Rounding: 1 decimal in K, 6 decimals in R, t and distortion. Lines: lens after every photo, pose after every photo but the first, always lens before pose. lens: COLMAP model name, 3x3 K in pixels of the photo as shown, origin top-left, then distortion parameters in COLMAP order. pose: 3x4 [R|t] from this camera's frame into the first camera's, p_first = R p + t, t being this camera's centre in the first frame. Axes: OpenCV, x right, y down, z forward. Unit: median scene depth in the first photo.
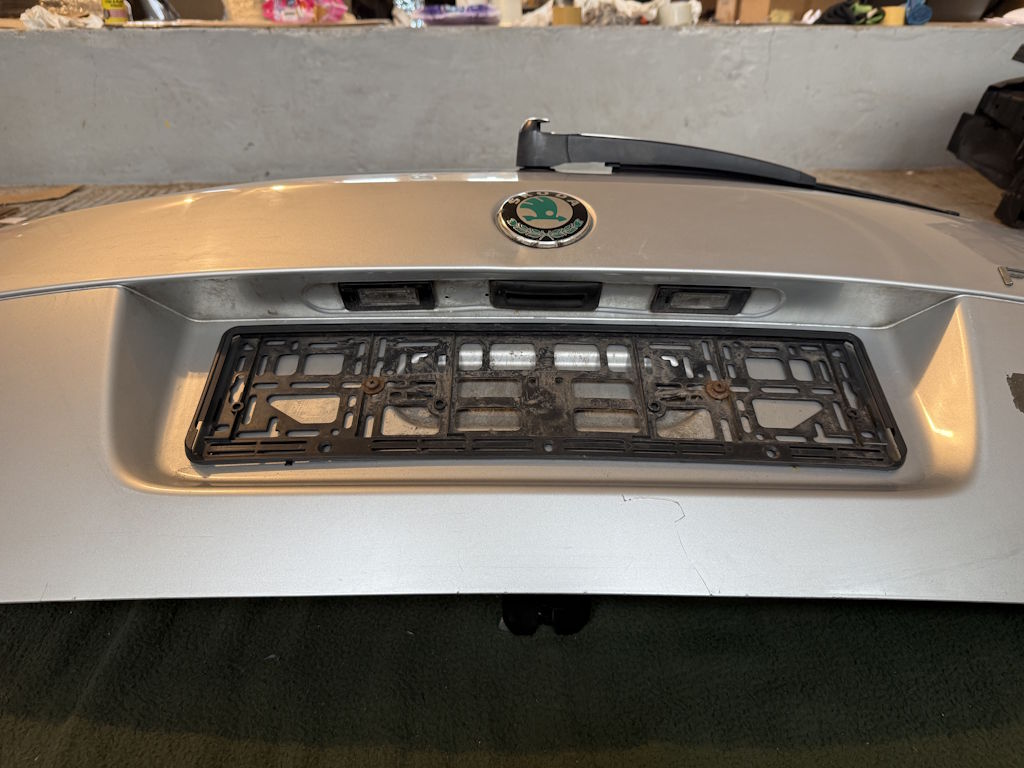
lens RADIAL K [[702.5, 0, 512.0], [0, 702.5, 384.0], [0, 0, 1]] dist [0.057192, -0.088206]
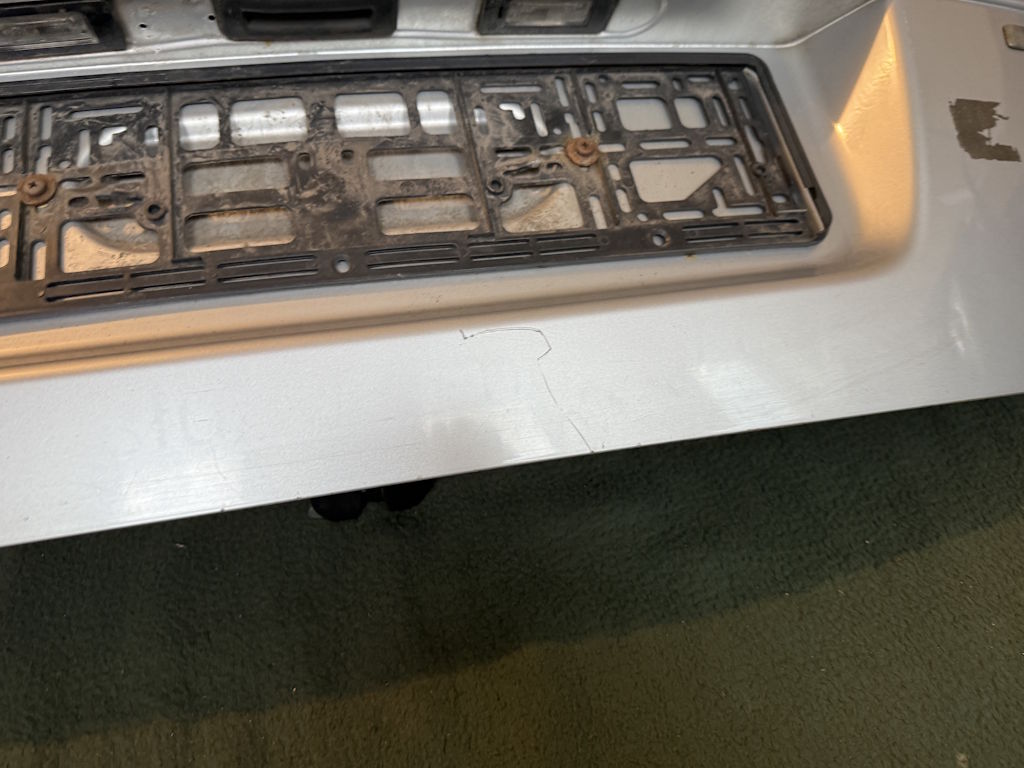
lens RADIAL K [[755.5, 0, 504.3], [0, 755.5, 367.1], [0, 0, 1]] dist [0.041021, -0.110340]
pose [[0.972258, -0.133096, 0.192352, 0.048364], [0.073252, 0.954218, 0.290004, -0.010875], [-0.222144, -0.267868, 0.937496, 0.275054]]
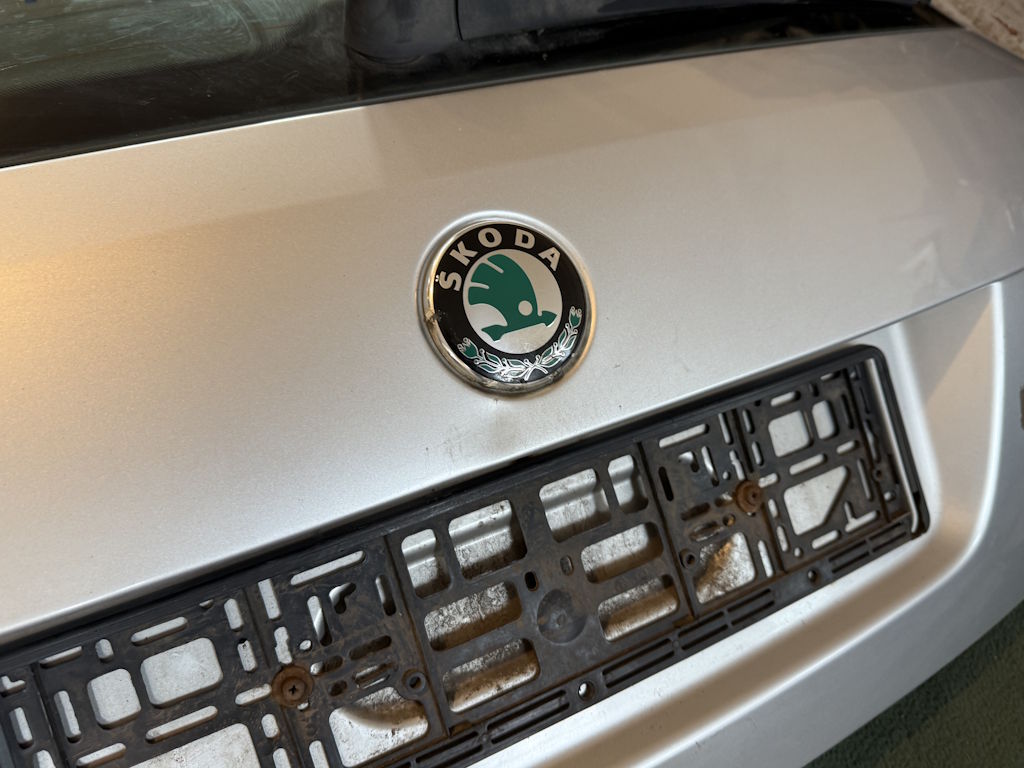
lens RADIAL K [[755.5, 0, 504.3], [0, 755.5, 367.1], [0, 0, 1]] dist [0.041021, -0.110340]
pose [[0.895769, -0.277055, 0.347618, -0.190390], [0.010698, 0.795218, 0.606229, -0.610897], [-0.444391, -0.539323, 0.715296, 0.630168]]
